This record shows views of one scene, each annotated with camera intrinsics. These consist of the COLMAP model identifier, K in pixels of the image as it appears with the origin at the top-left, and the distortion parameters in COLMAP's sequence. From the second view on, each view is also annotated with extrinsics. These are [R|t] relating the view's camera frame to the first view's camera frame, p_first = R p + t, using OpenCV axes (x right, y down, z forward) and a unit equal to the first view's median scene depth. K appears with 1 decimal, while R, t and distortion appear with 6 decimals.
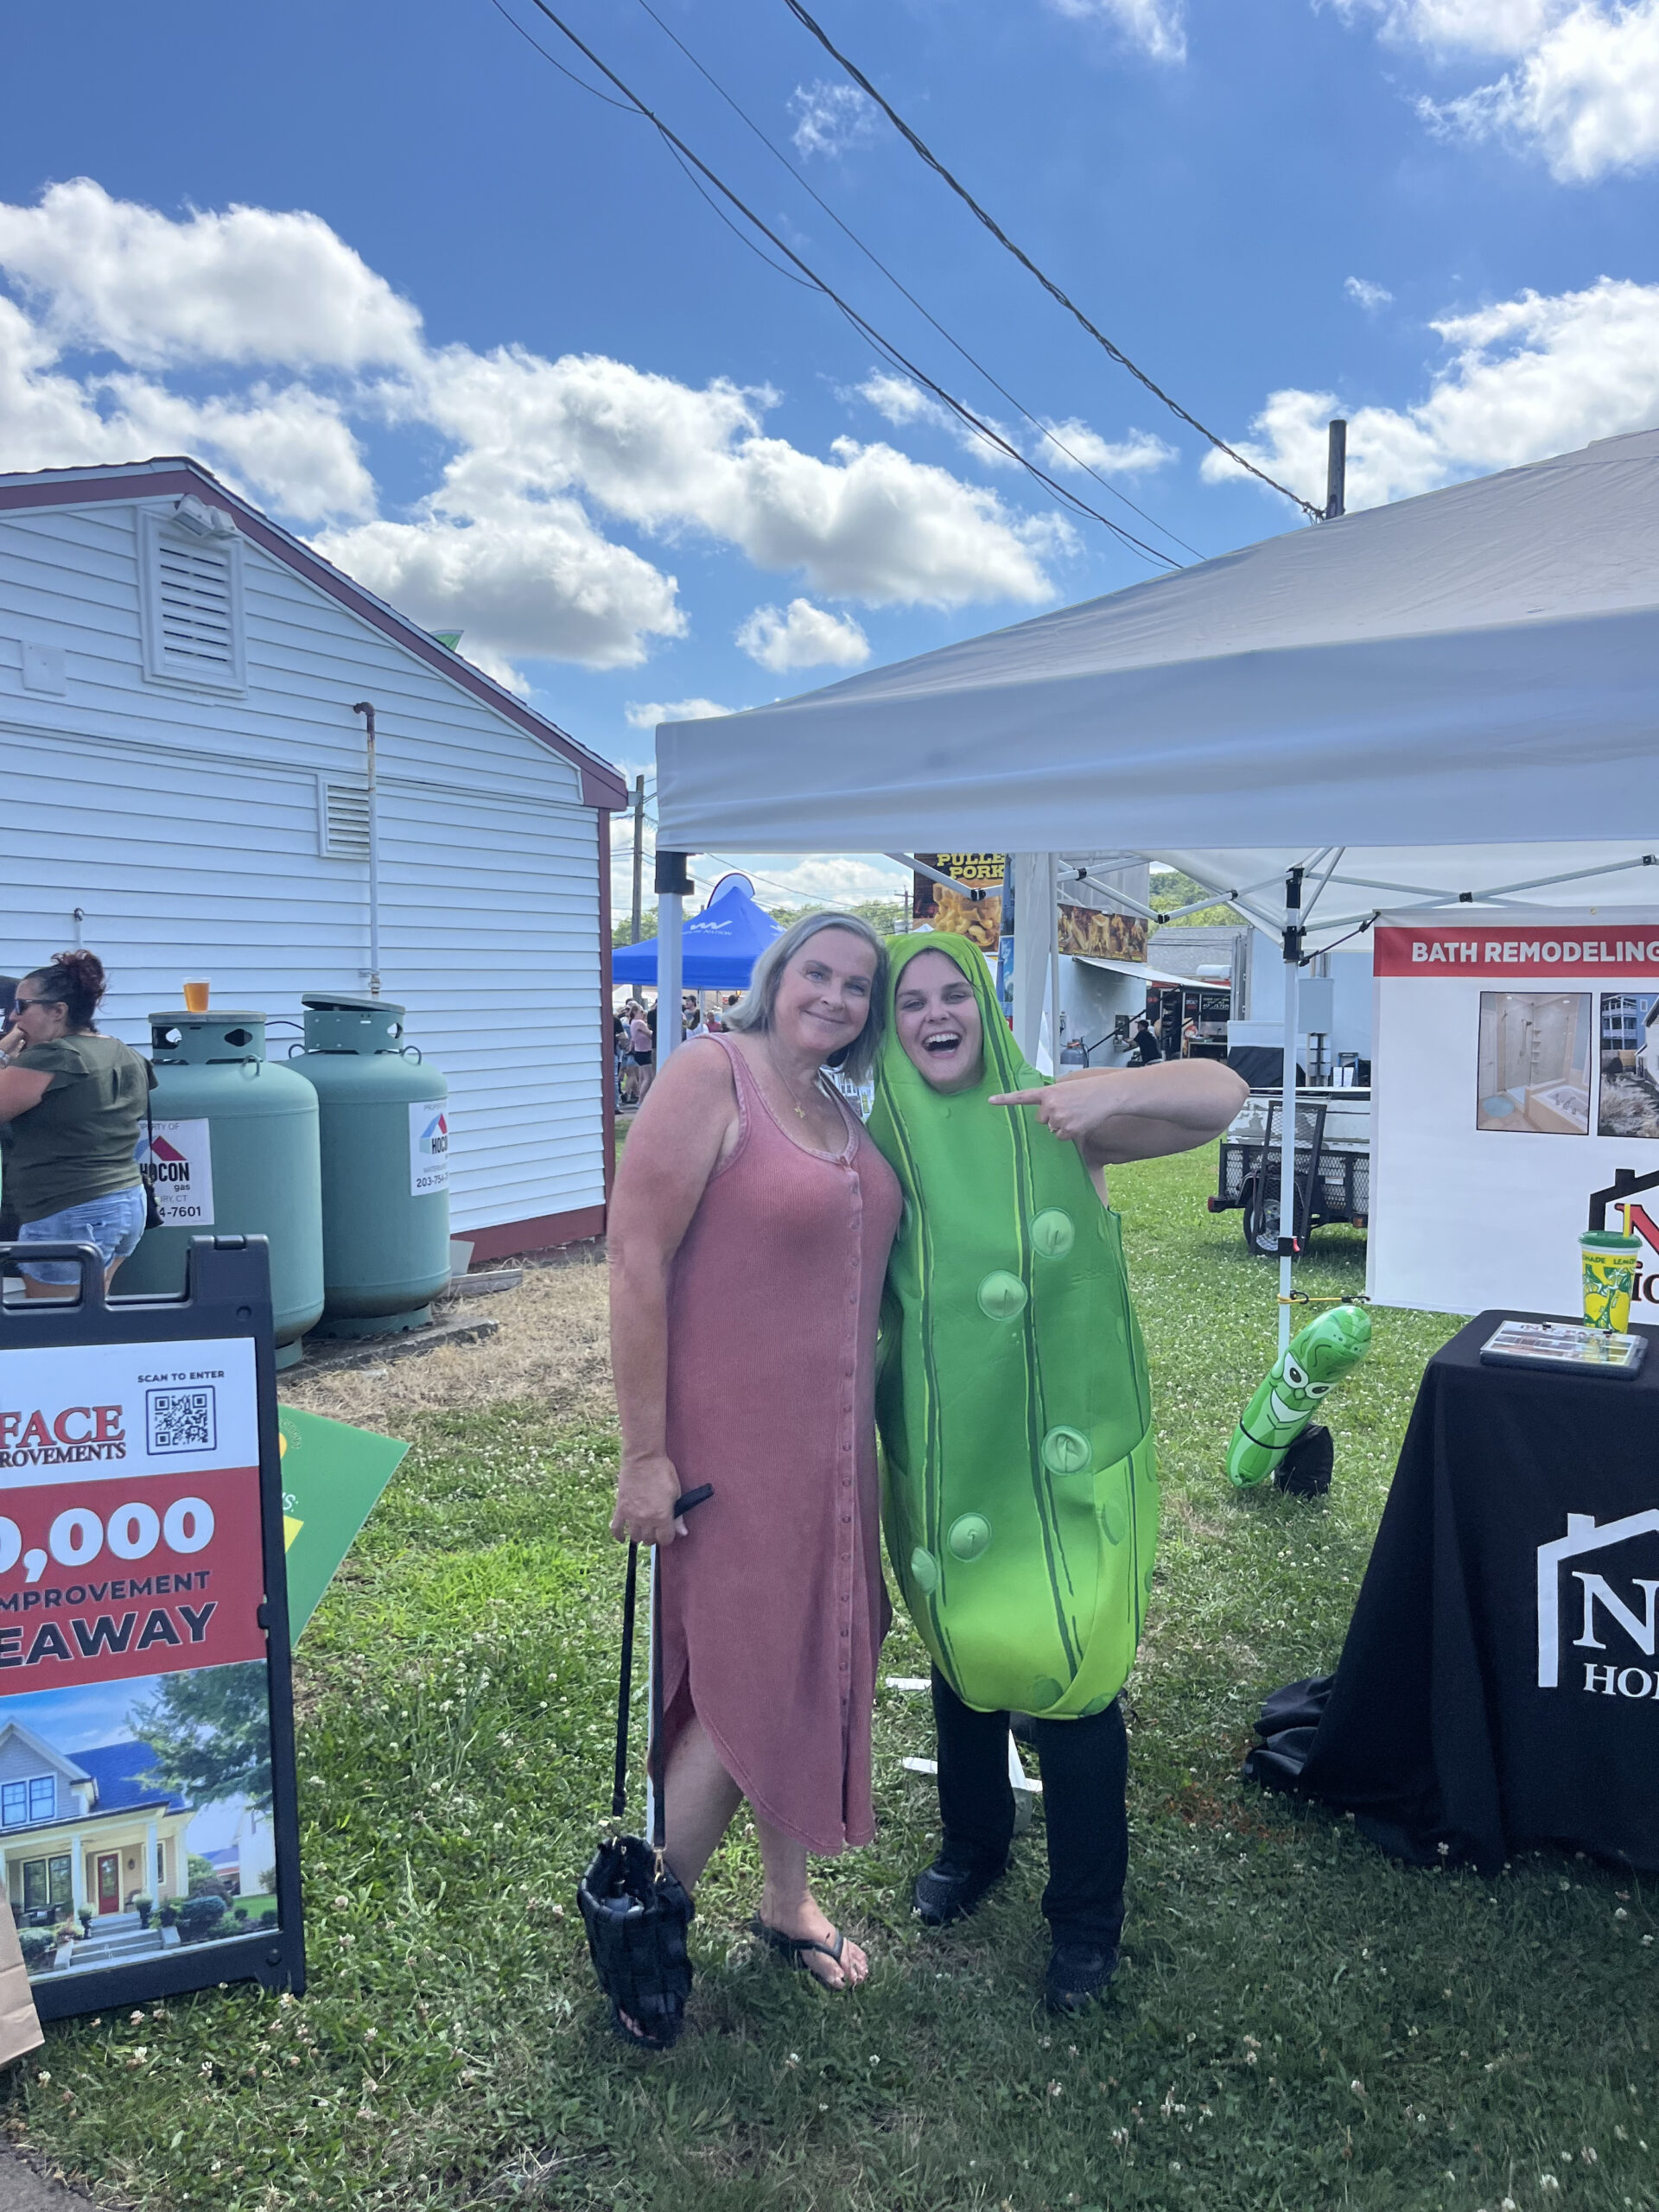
lens RADIAL K [[1681.9, 0, 840.6], [0, 1681.9, 1121.8], [0, 0, 1]] dist [0.066380, -0.098037]
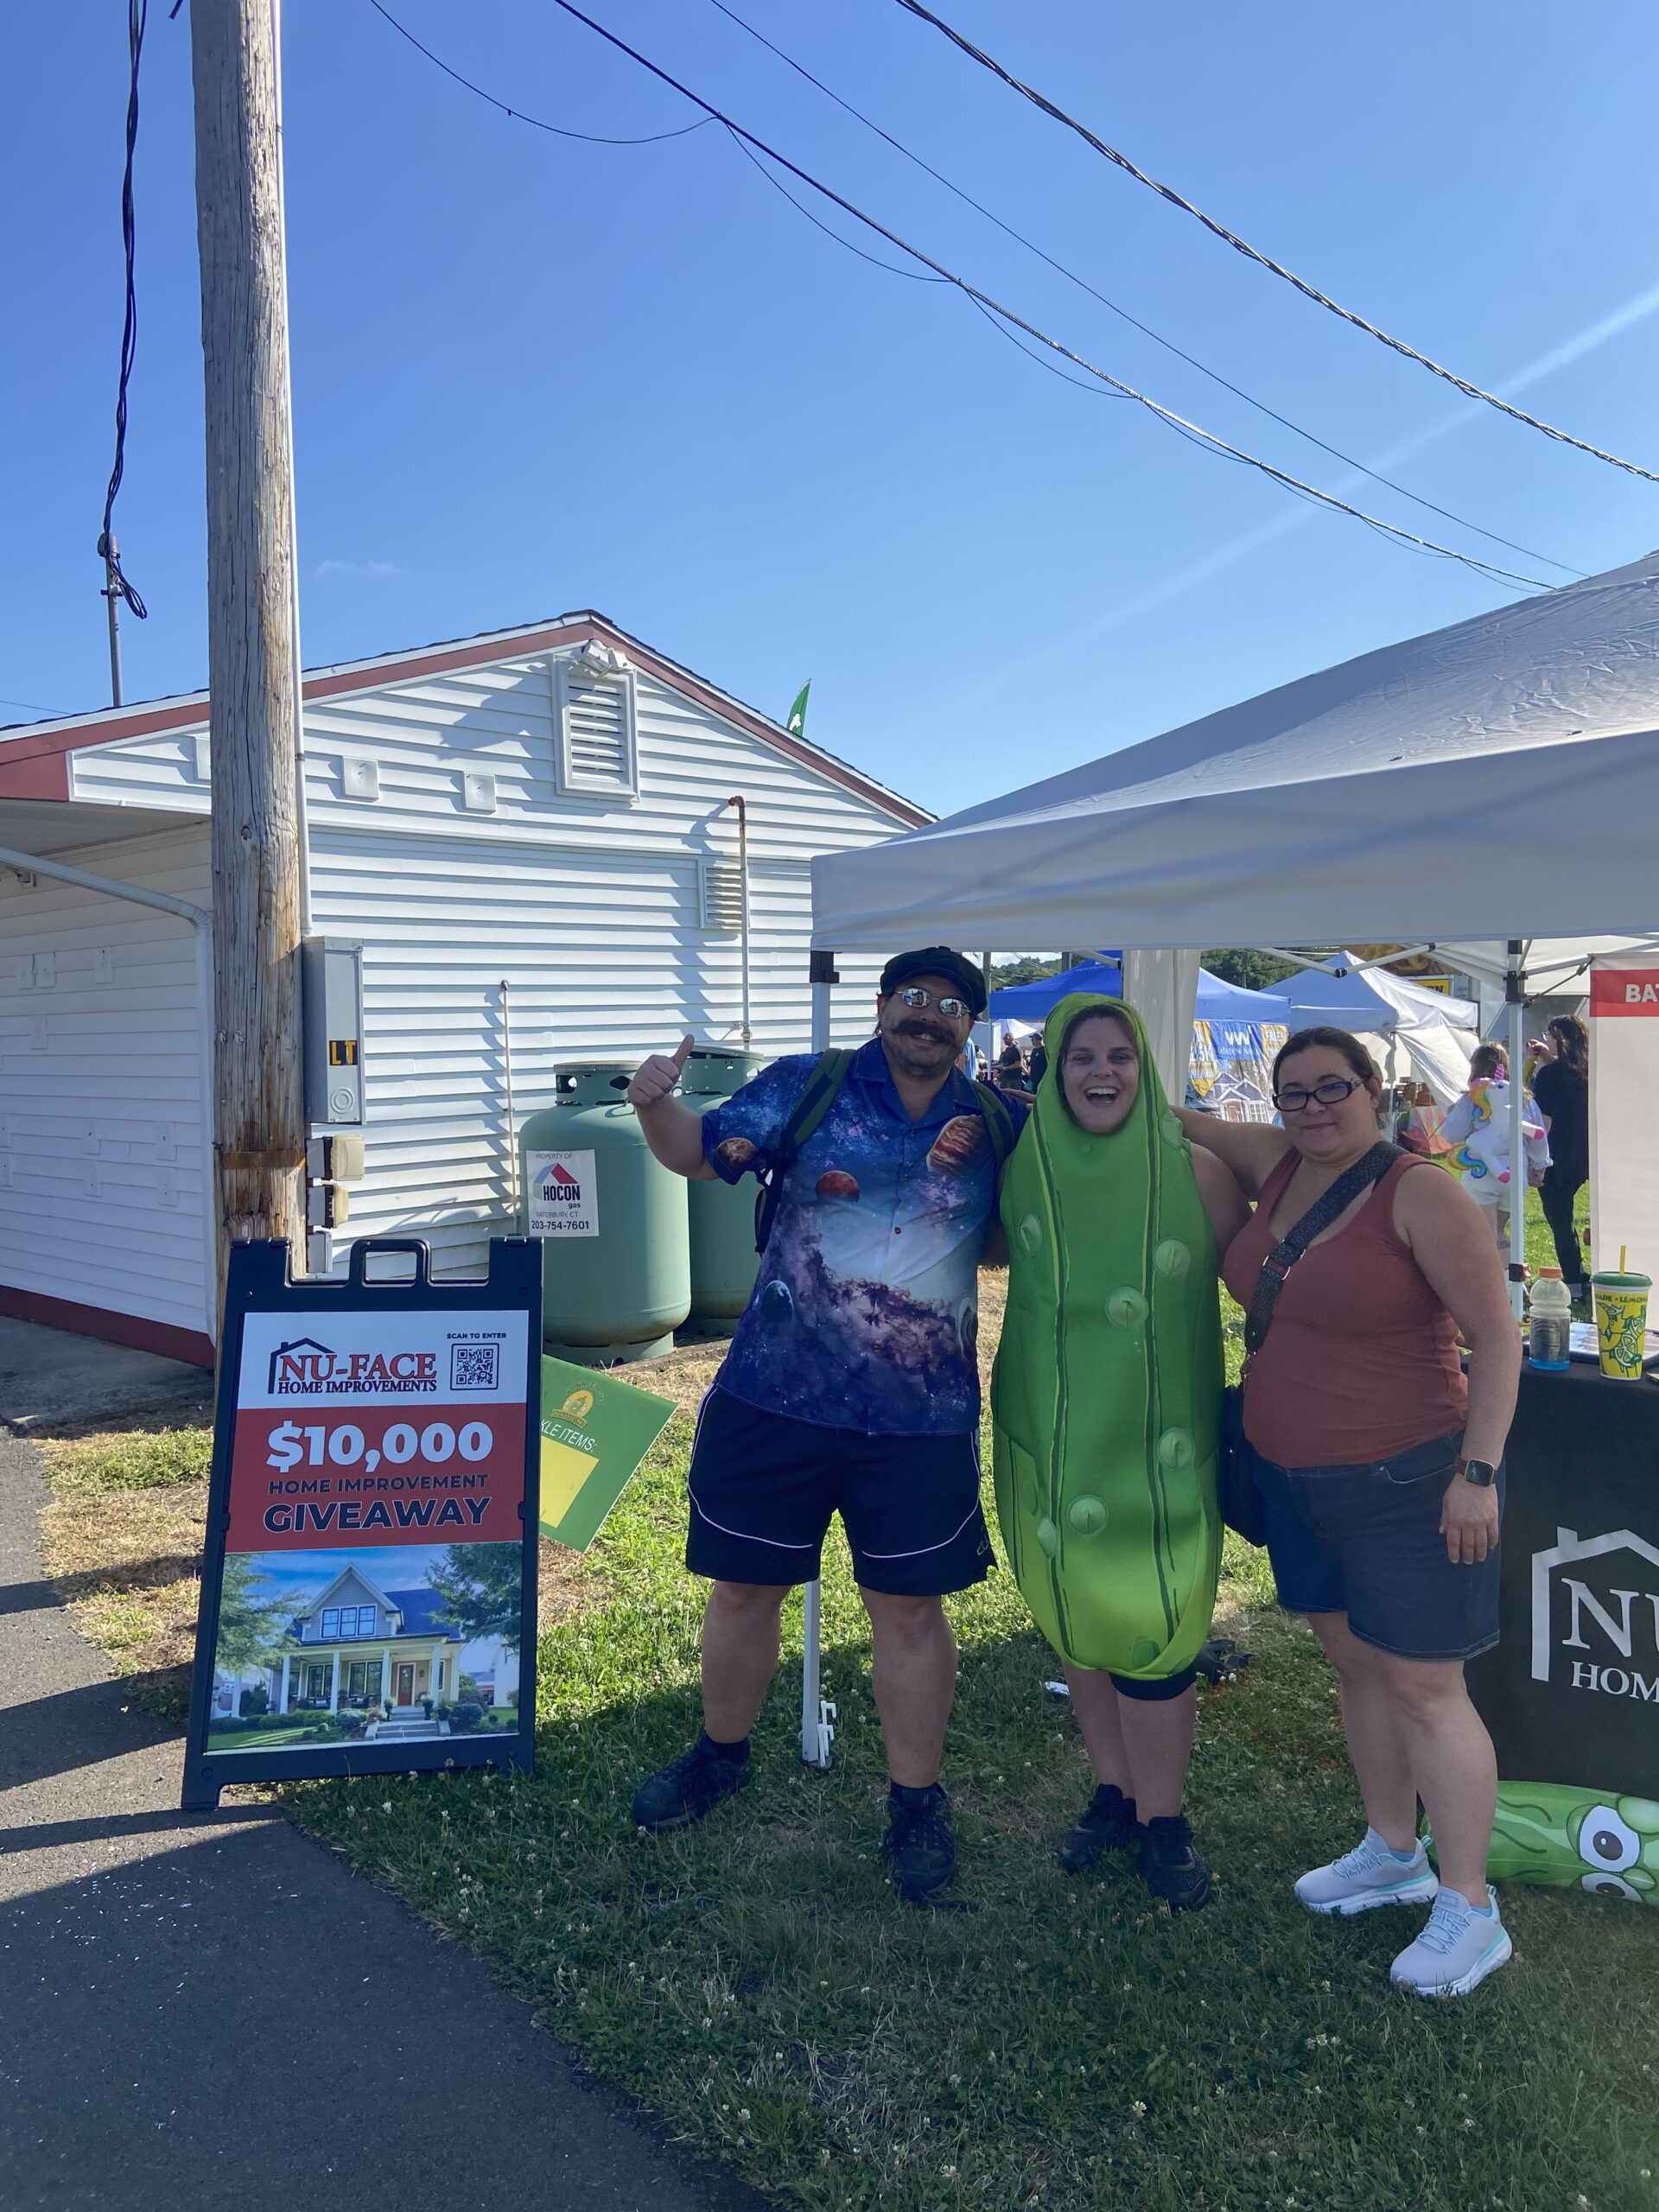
lens RADIAL K [[1669.1, 0, 838.6], [0, 1669.1, 1094.2], [0, 0, 1]] dist [0.134480, -0.190461]
pose [[0.962424, 0.004309, -0.271518, 0.291531], [-0.014263, 0.999296, -0.034698, -0.007778], [0.271178, 0.037267, 0.961808, -0.285962]]
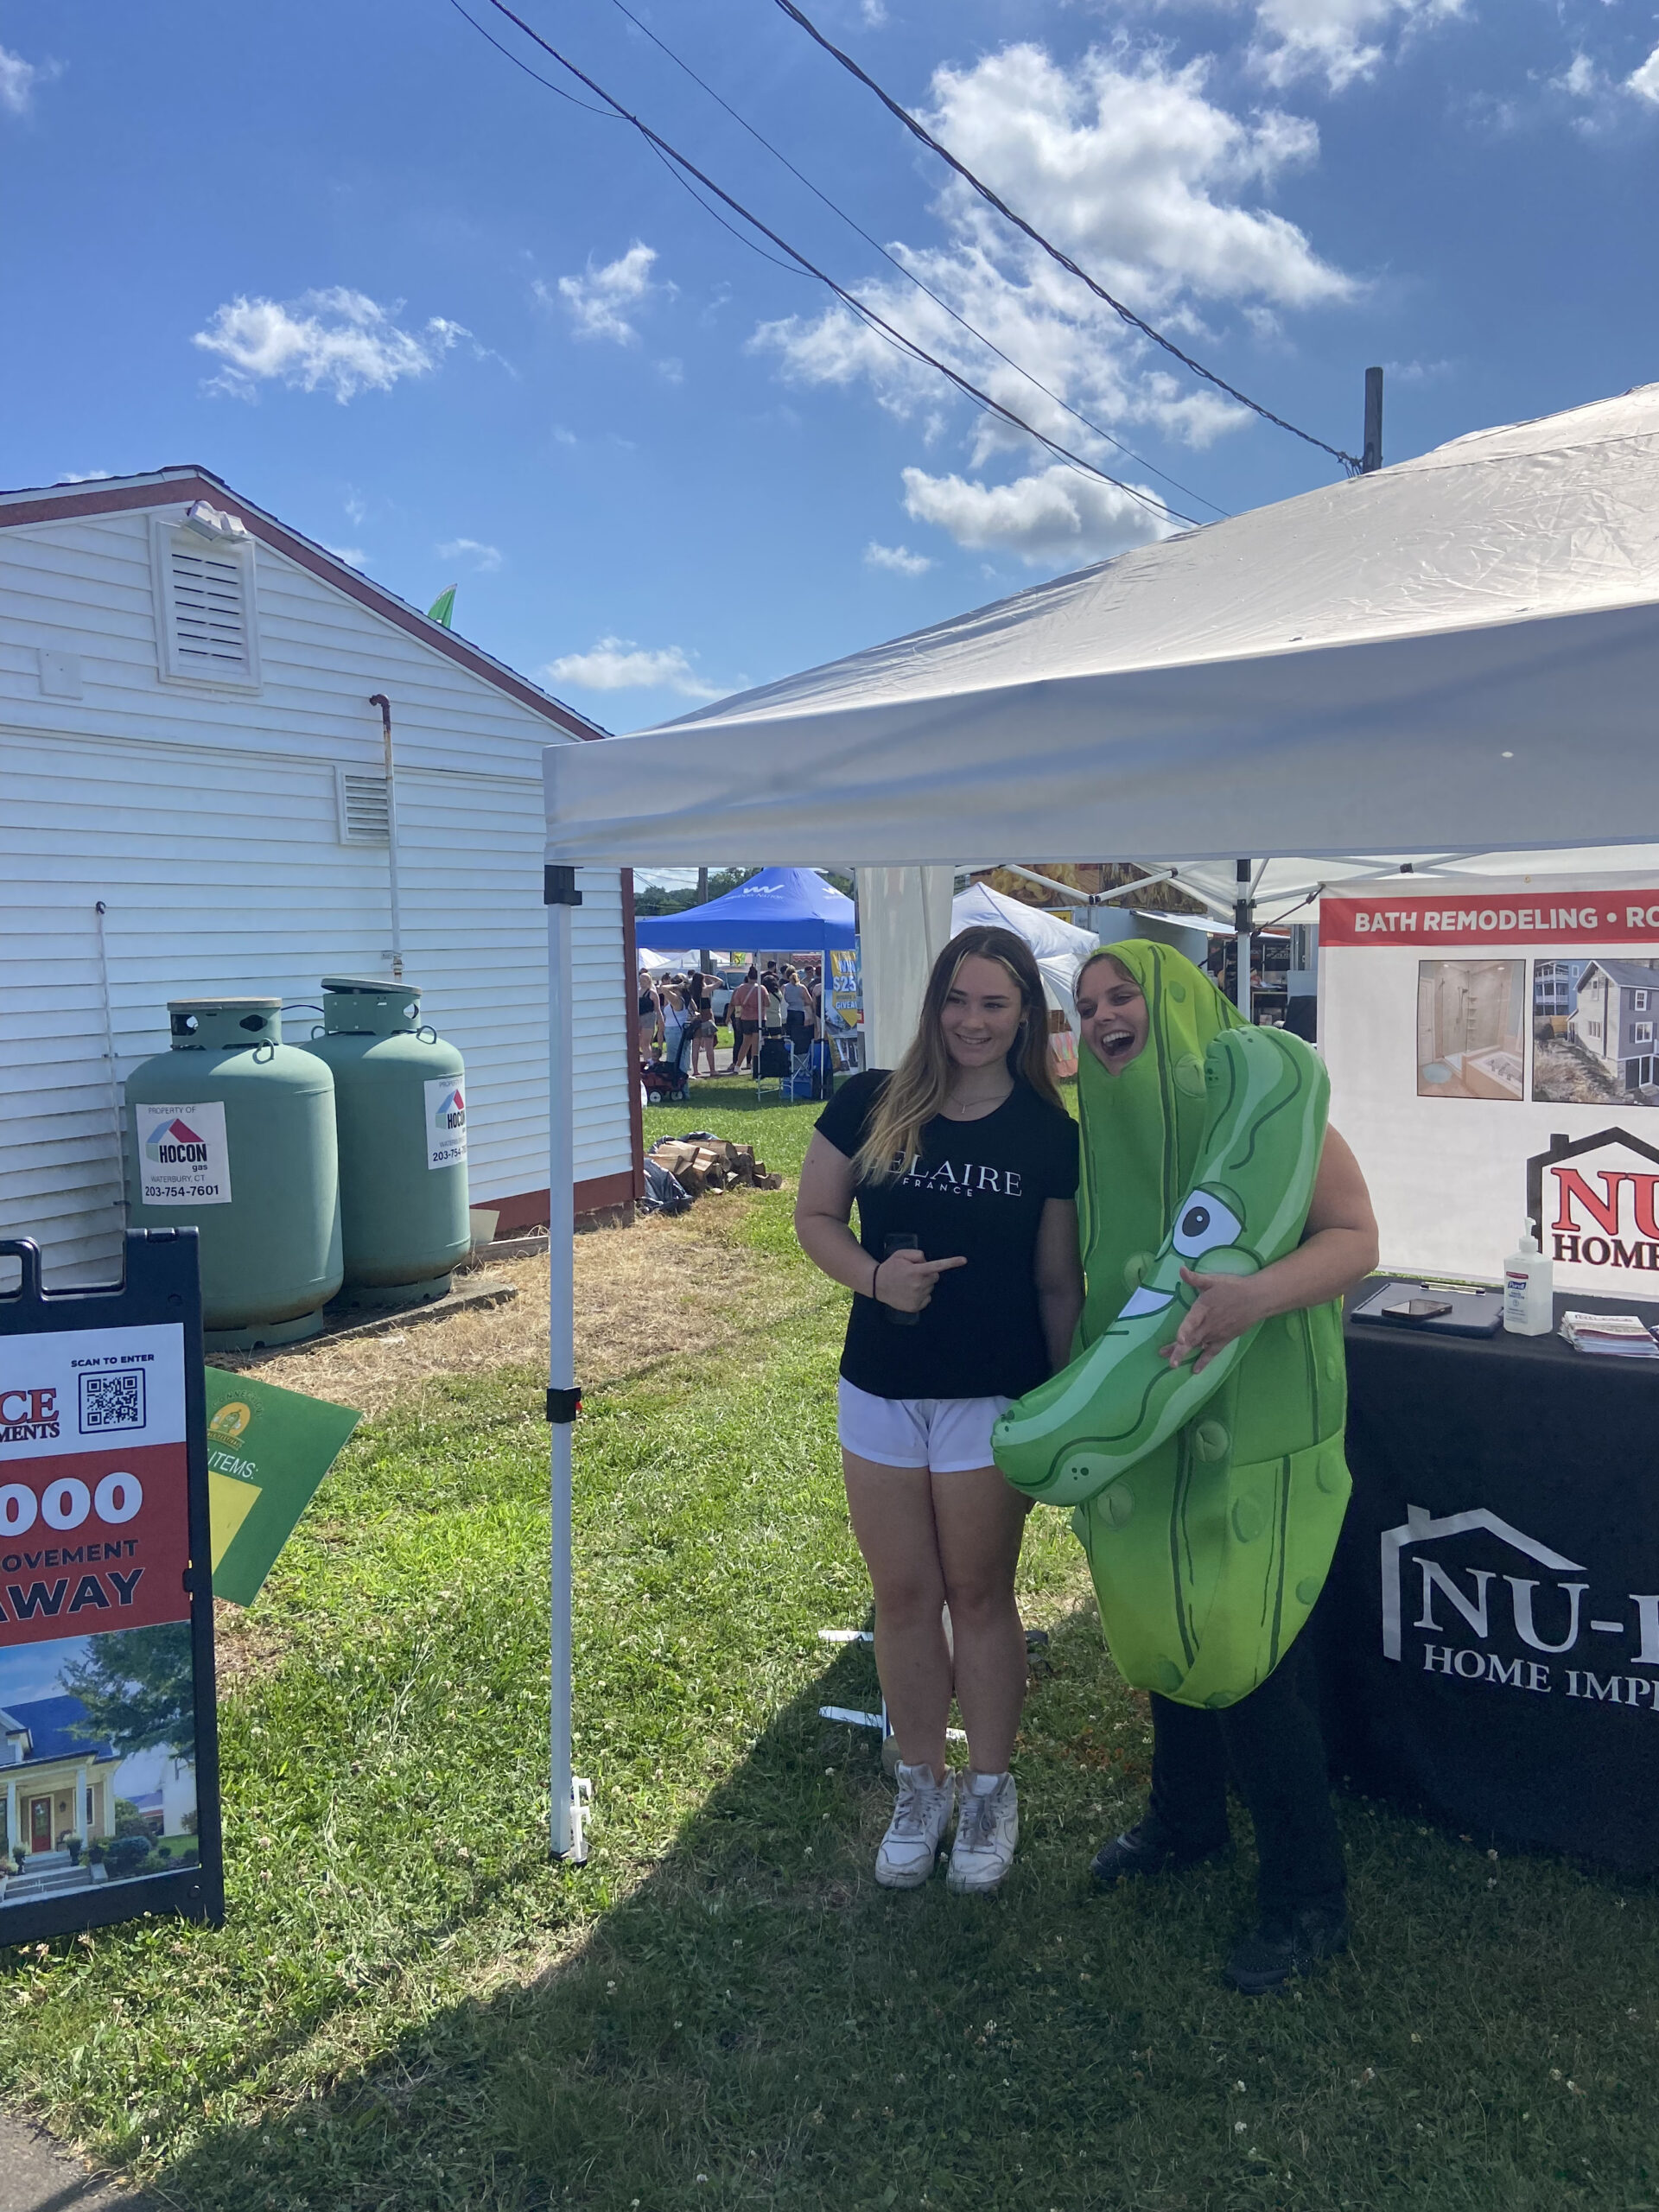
lens RADIAL K [[1669.1, 0, 838.6], [0, 1669.1, 1094.2], [0, 0, 1]] dist [0.134480, -0.190461]
pose [[0.998647, -0.018020, -0.048783, 0.136838], [0.018568, 0.999769, 0.010788, -0.024740], [0.048577, -0.011680, 0.998751, -0.067839]]
